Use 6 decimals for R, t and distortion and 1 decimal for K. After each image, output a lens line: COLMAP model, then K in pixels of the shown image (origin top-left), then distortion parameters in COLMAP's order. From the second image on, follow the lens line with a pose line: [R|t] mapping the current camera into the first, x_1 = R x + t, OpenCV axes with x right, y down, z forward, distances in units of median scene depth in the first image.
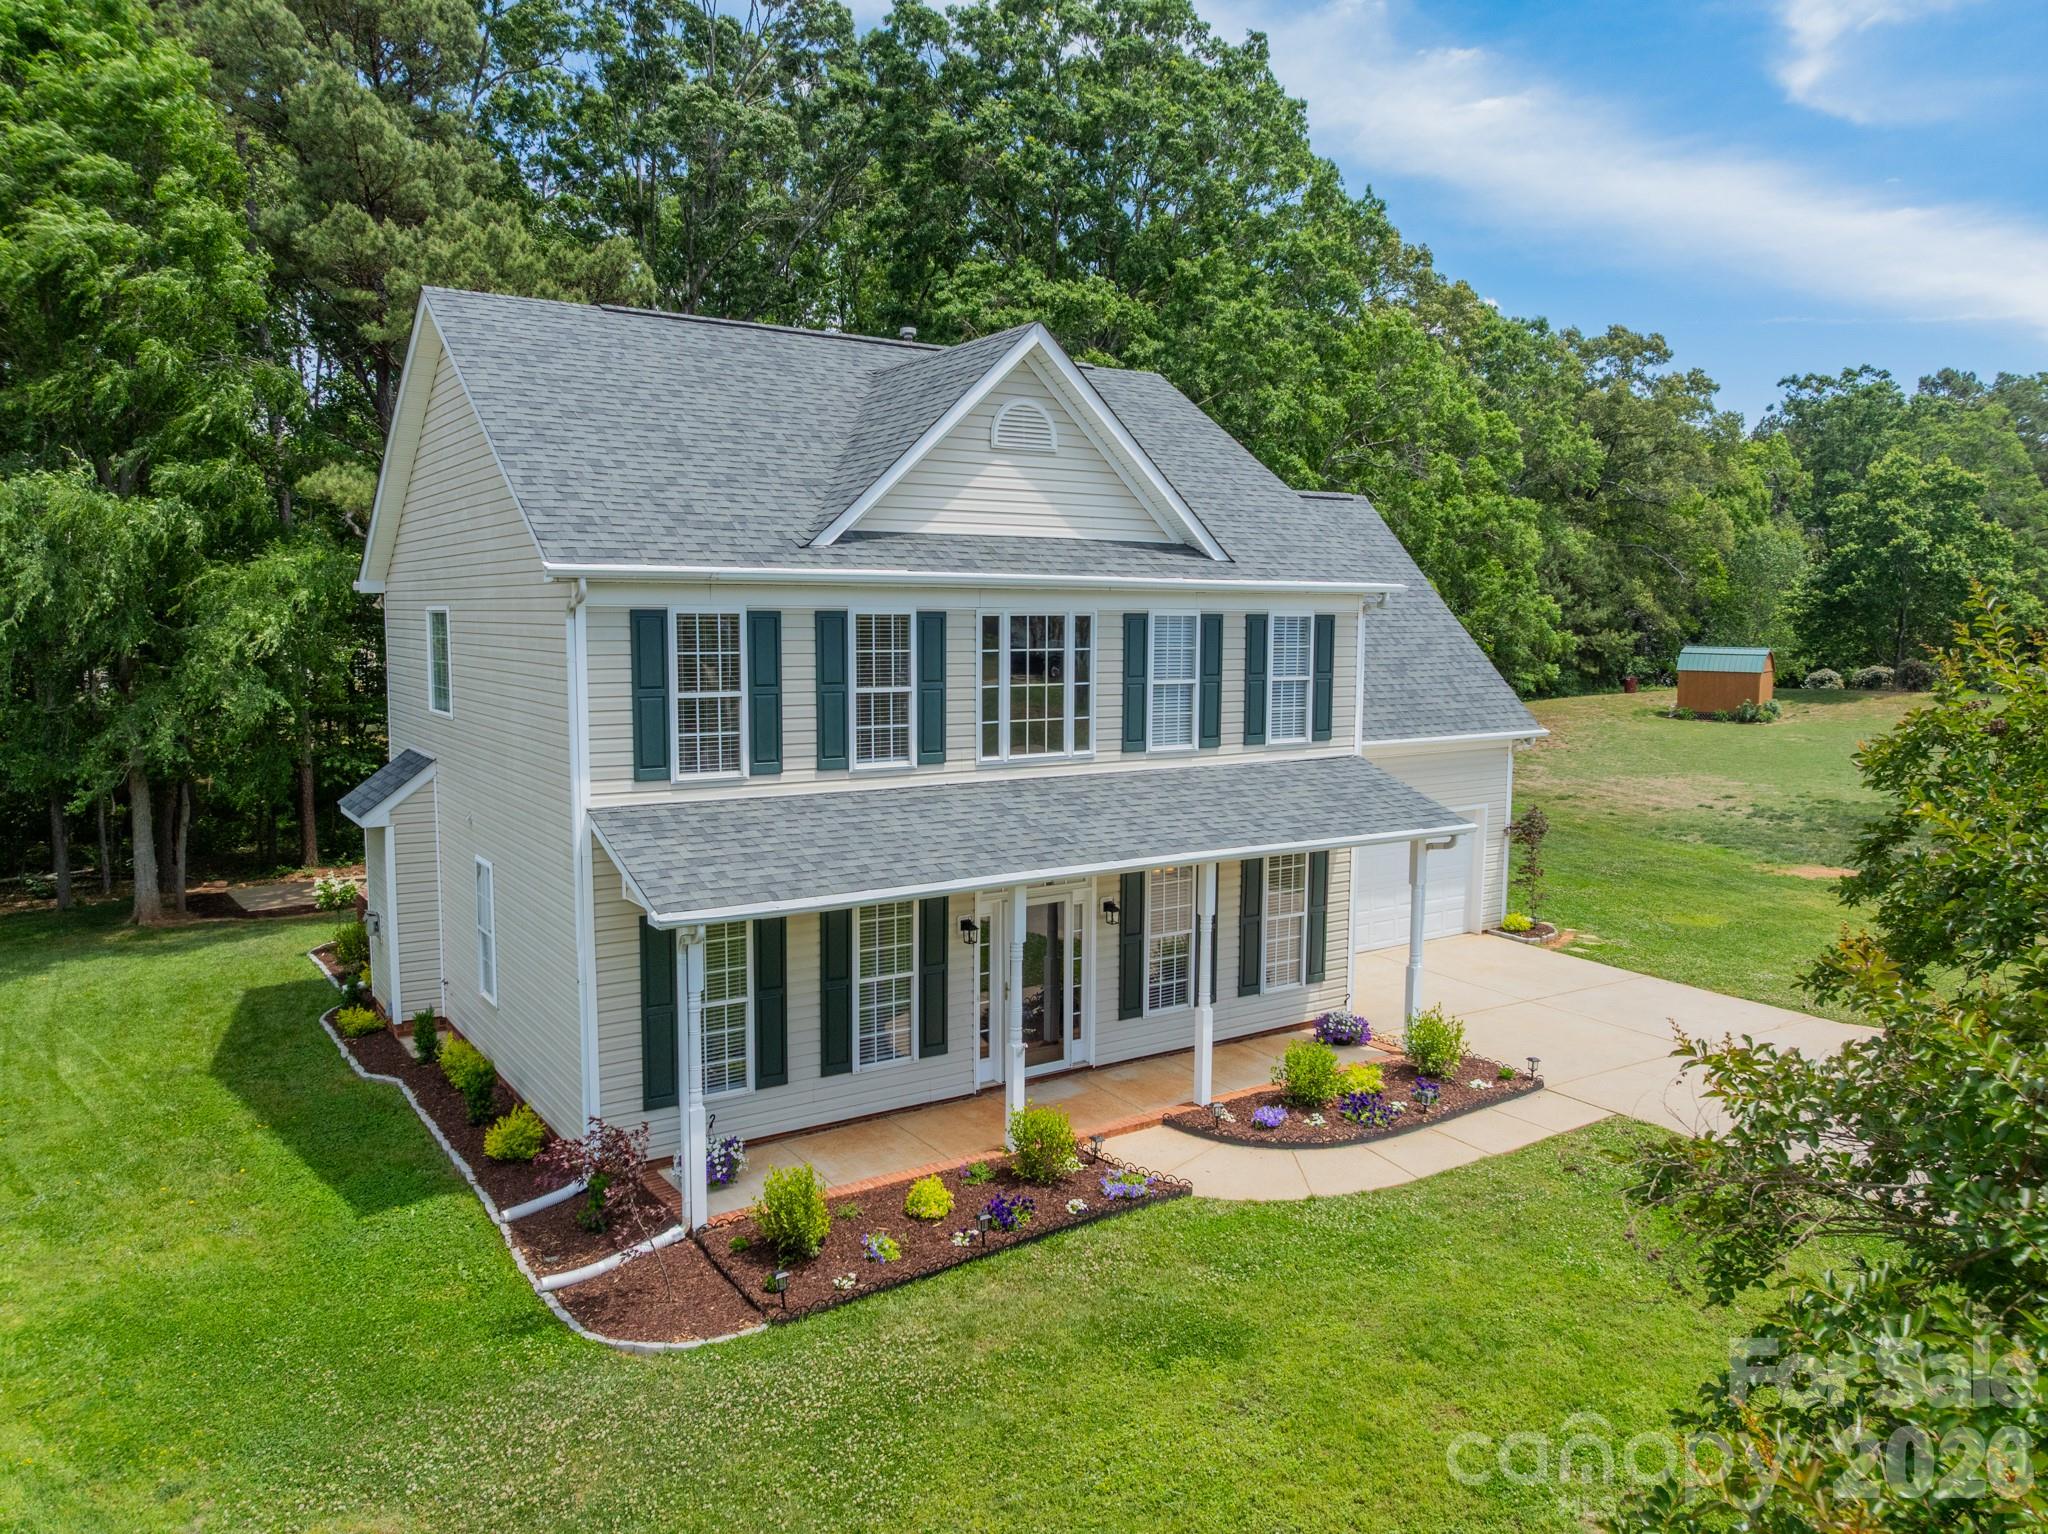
lens RADIAL K [[1461.0, 0, 1020.2], [0, 1461.0, 768.5], [0, 0, 1]] dist [-0.037459, -0.003044]
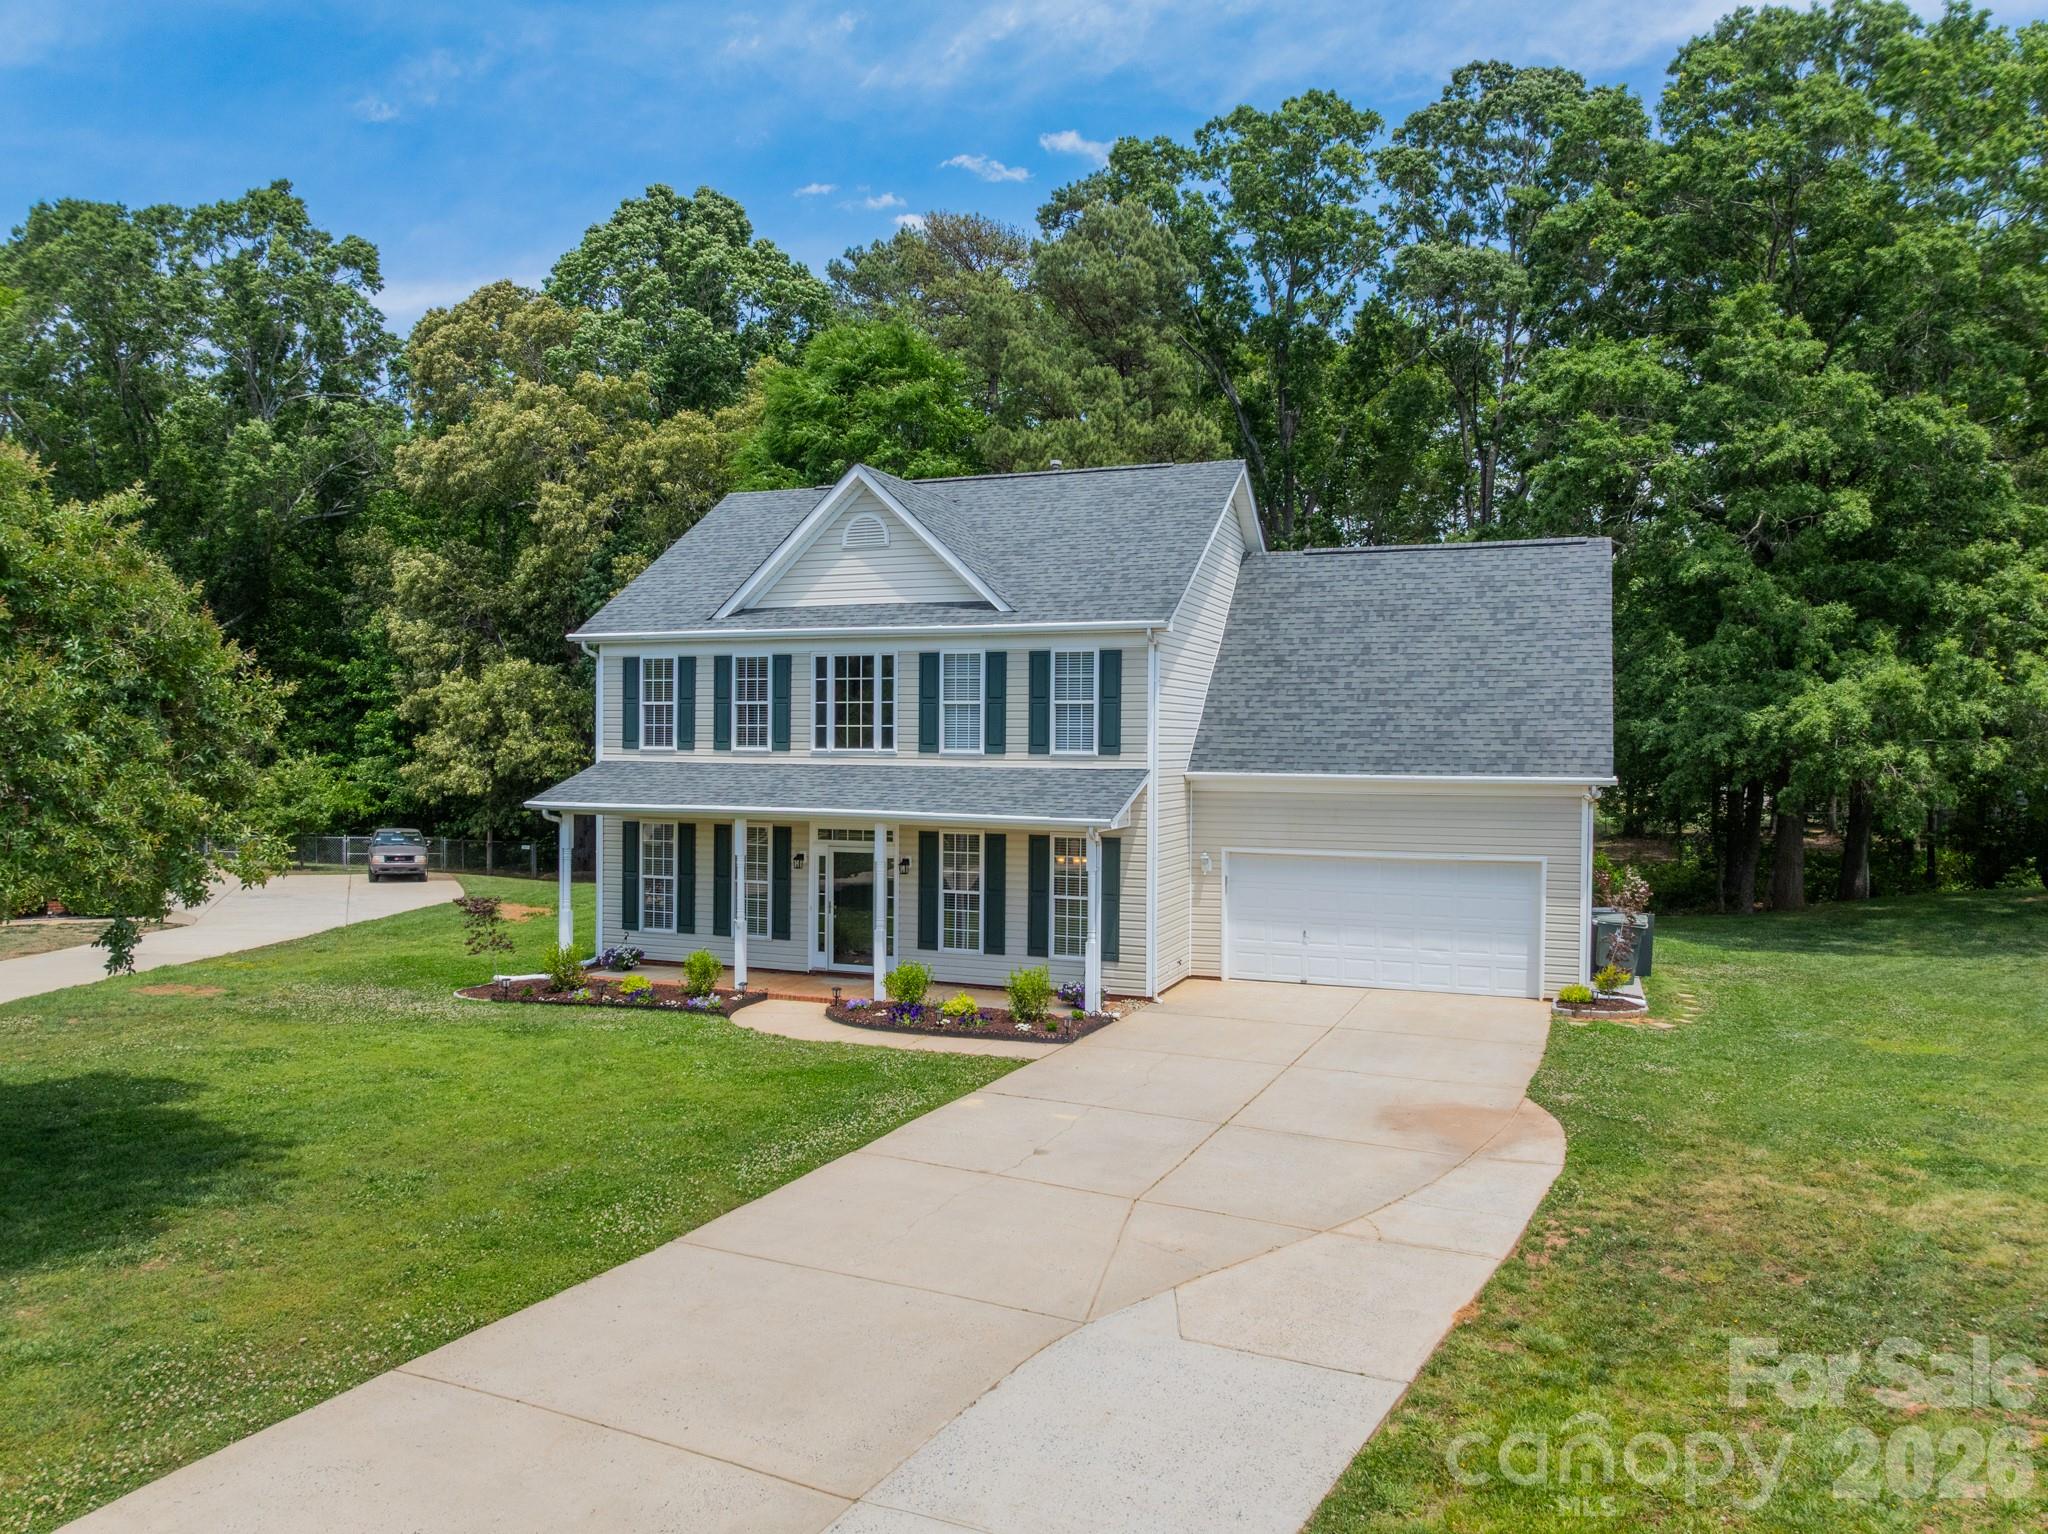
lens RADIAL K [[1461.0, 0, 1019.6], [0, 1461.0, 765.6], [0, 0, 1]] dist [-0.037459, -0.003044]
pose [[0.568781, 0.049671, -0.820988, 1.355707], [-0.069055, 0.997534, 0.012511, -0.023841], [0.819585, 0.049577, 0.570809, 0.298702]]
